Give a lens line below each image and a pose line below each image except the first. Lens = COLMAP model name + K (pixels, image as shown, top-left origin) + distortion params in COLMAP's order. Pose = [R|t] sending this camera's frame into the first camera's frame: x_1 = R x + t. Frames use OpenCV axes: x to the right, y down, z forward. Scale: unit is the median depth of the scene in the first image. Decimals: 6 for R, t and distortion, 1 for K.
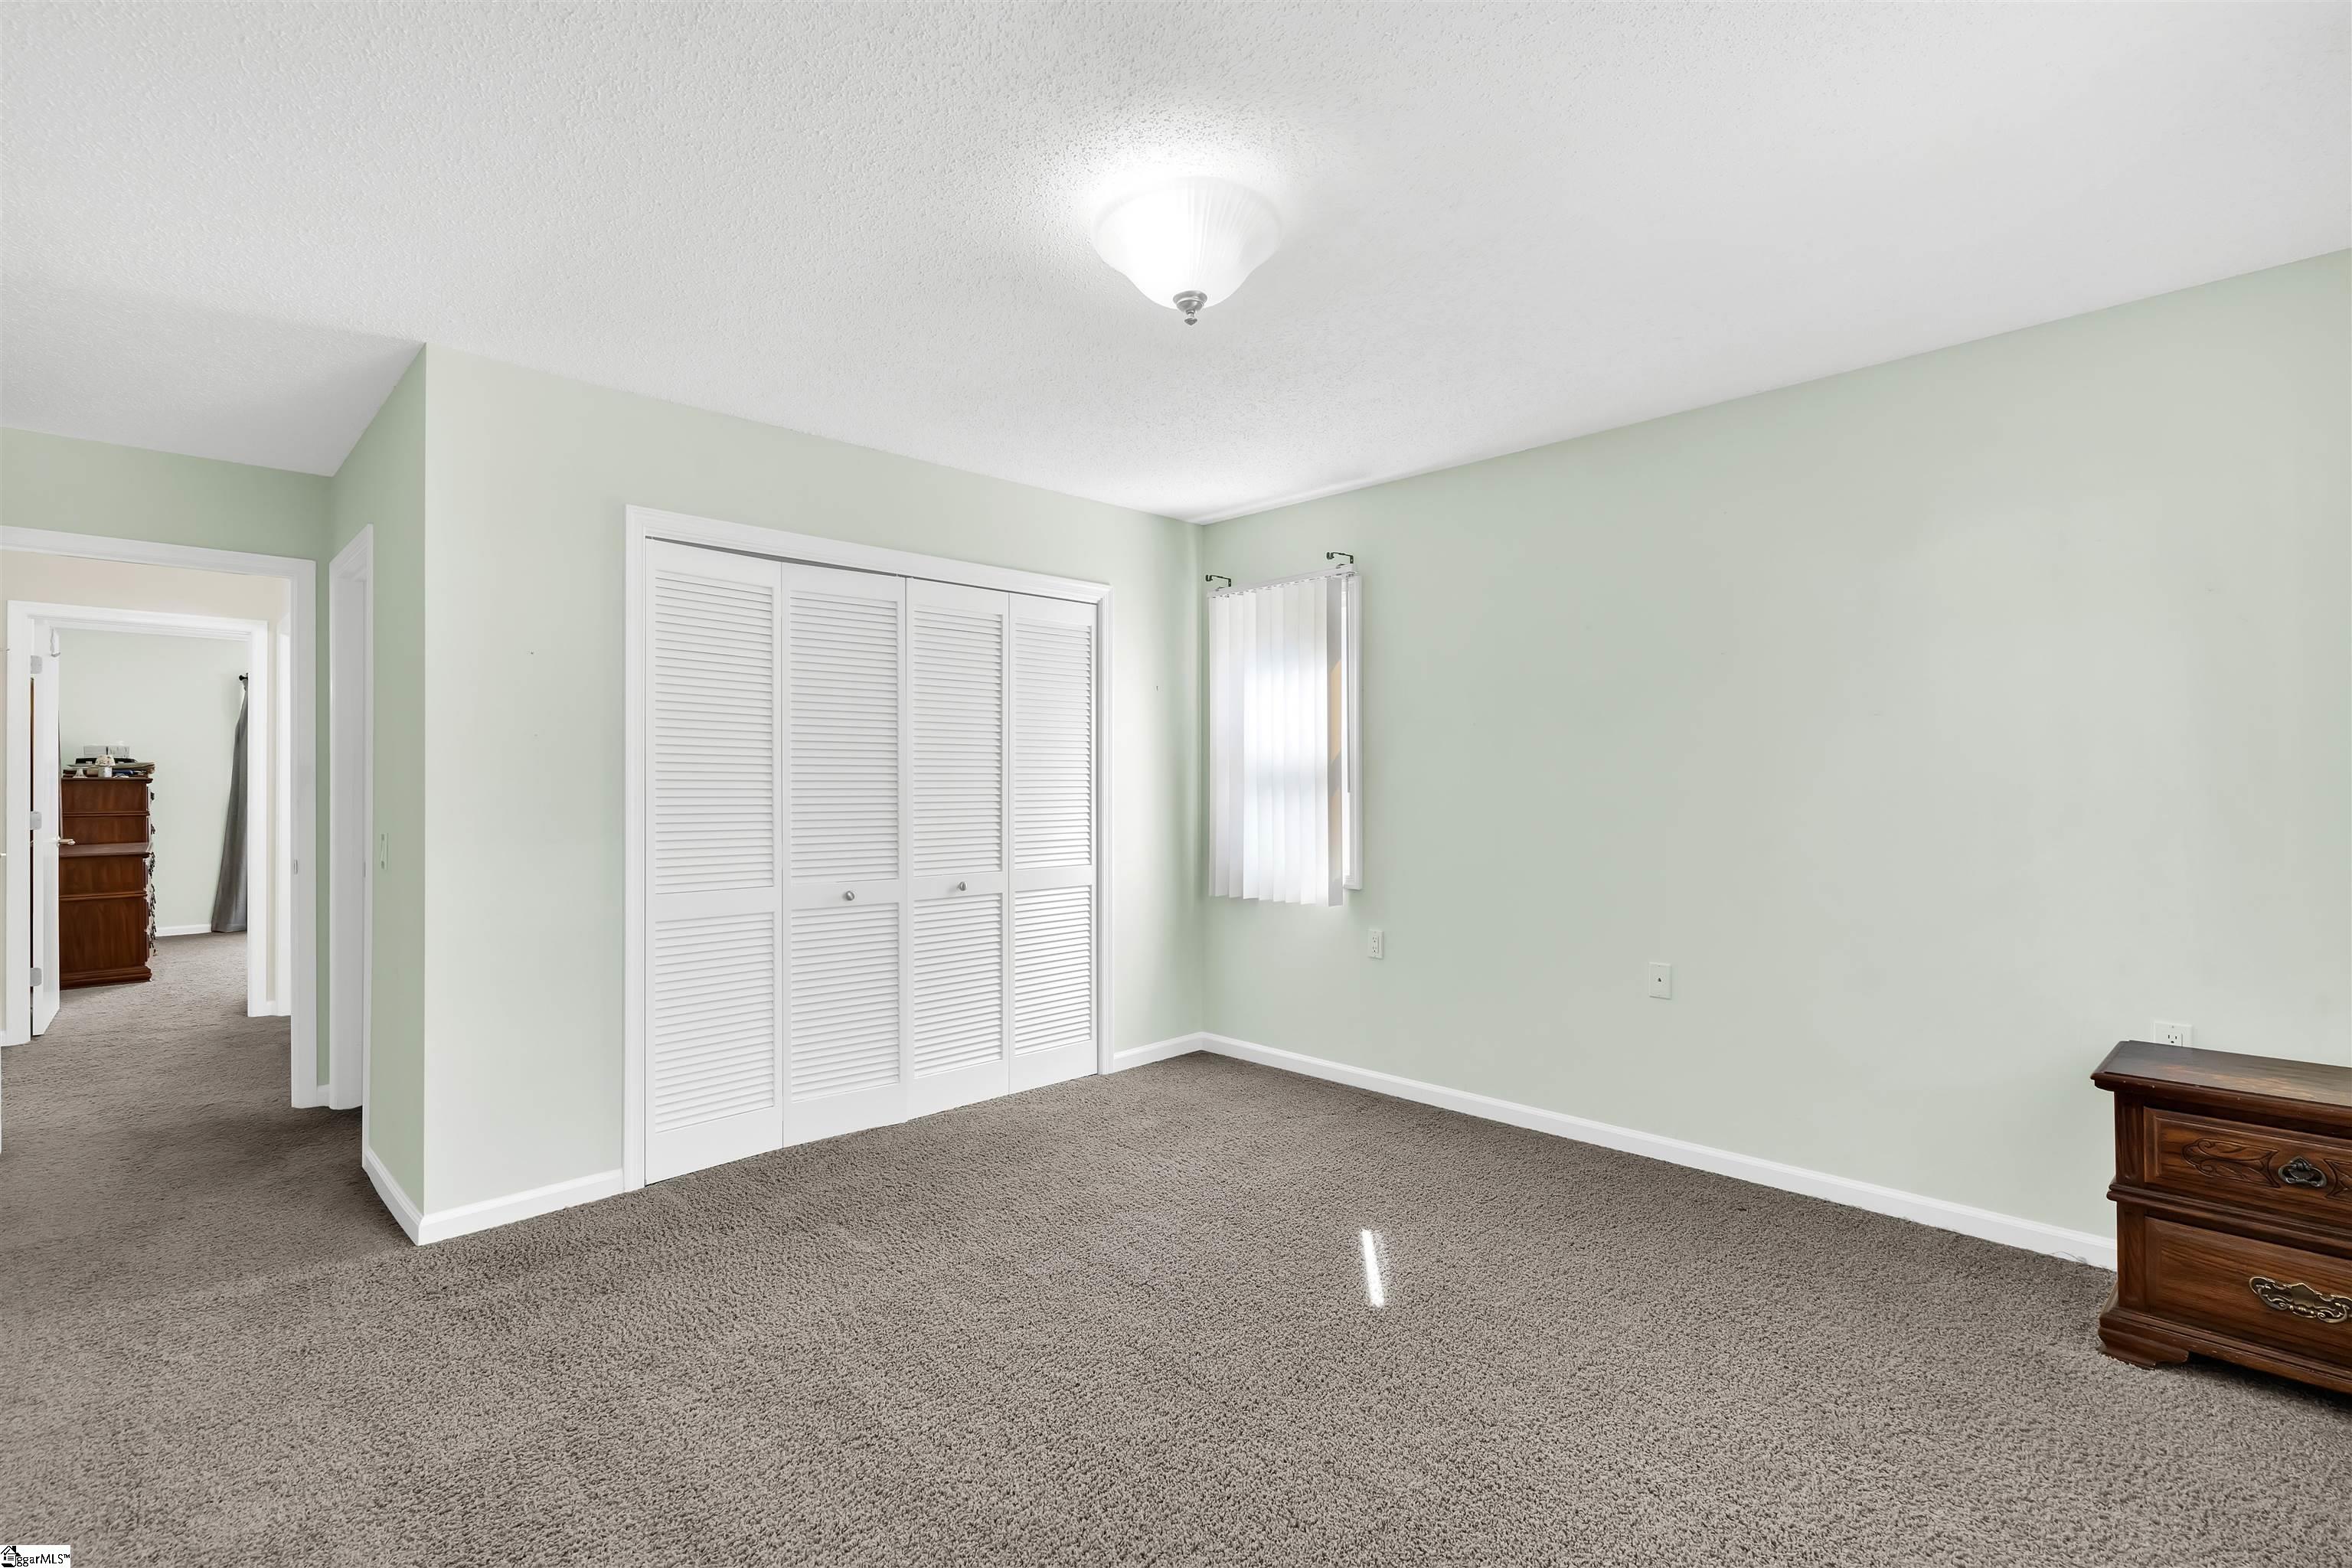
lens RADIAL K [[1058.8, 0, 1176.0], [0, 1058.8, 784.0], [0, 0, 1]] dist [-0.001453, -0.000255]
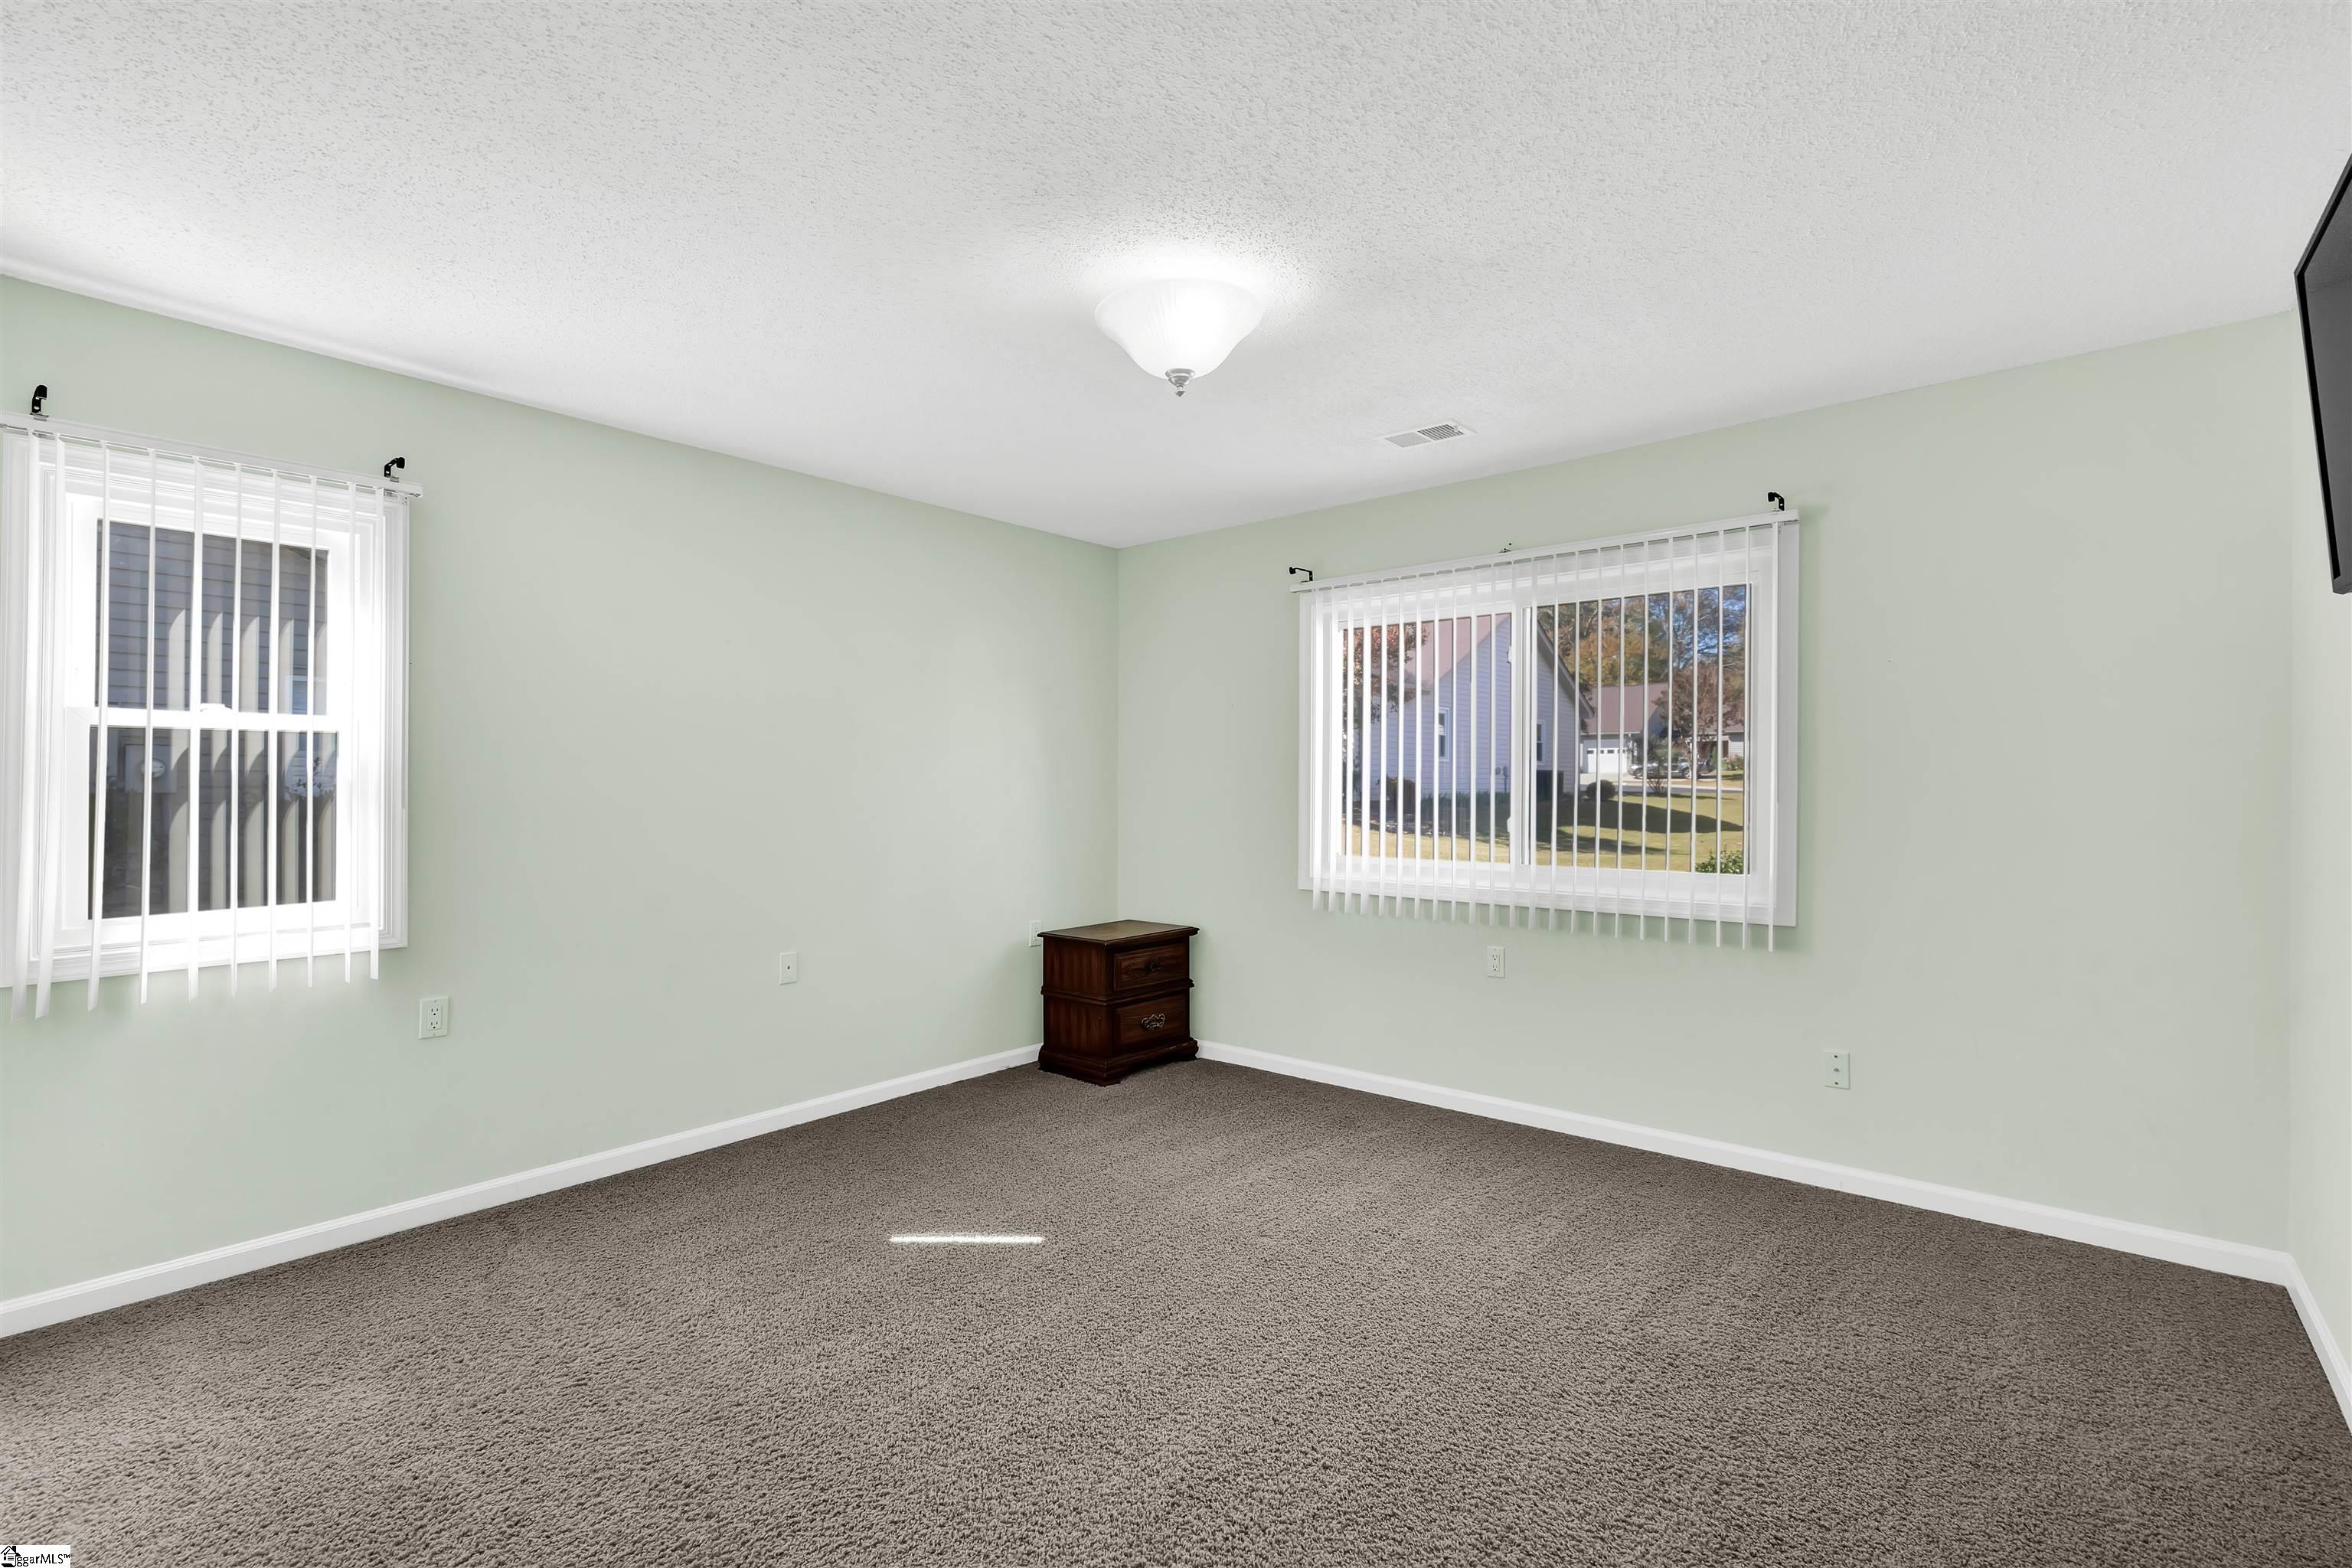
lens RADIAL K [[1064.5, 0, 1163.7], [0, 1064.5, 808.6], [0, 0, 1]] dist [-0.000548, 0.000193]
pose [[-0.083808, -0.018431, 0.996311, -0.889513], [0.000257, 0.999829, 0.018517, -0.008611], [-0.996482, 0.001808, -0.083789, 0.865261]]
